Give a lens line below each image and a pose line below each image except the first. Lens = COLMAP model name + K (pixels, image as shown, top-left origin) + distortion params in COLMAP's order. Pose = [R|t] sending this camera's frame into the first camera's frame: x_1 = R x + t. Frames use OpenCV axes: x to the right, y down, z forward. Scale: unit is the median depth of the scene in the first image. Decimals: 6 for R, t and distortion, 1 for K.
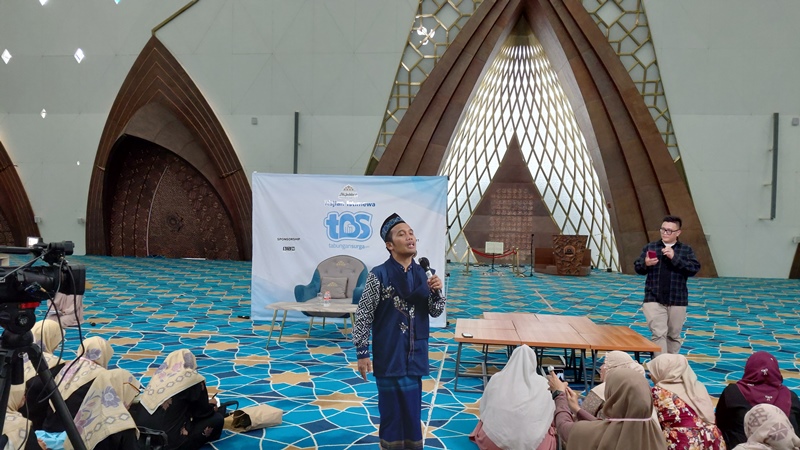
lens RADIAL K [[618.2, 0, 404.3], [0, 618.2, 237.5], [0, 0, 1]] dist [0.121493, -0.240953]
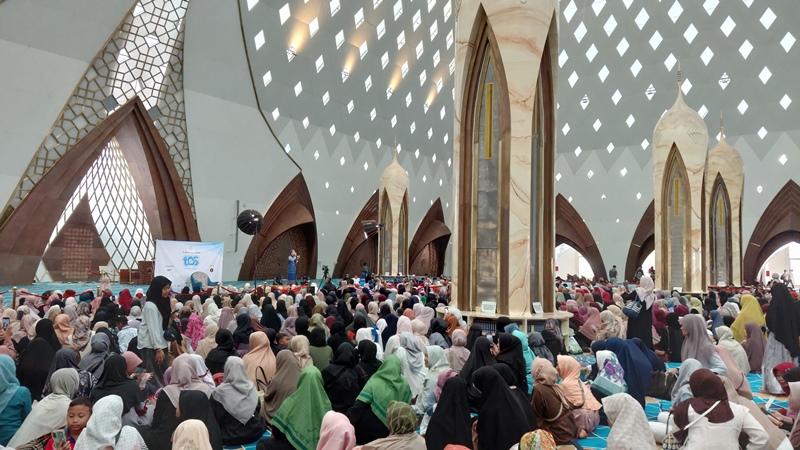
lens RADIAL K [[596.9, 0, 400.0], [0, 596.9, 225.0], [0, 0, 1]] dist [0.073065, -0.151928]
pose [[0.511576, 0.042344, 0.858194, -0.765760], [0.001704, 0.998733, -0.050294, -0.017421], [-0.859236, 0.027191, 0.510856, -0.430691]]
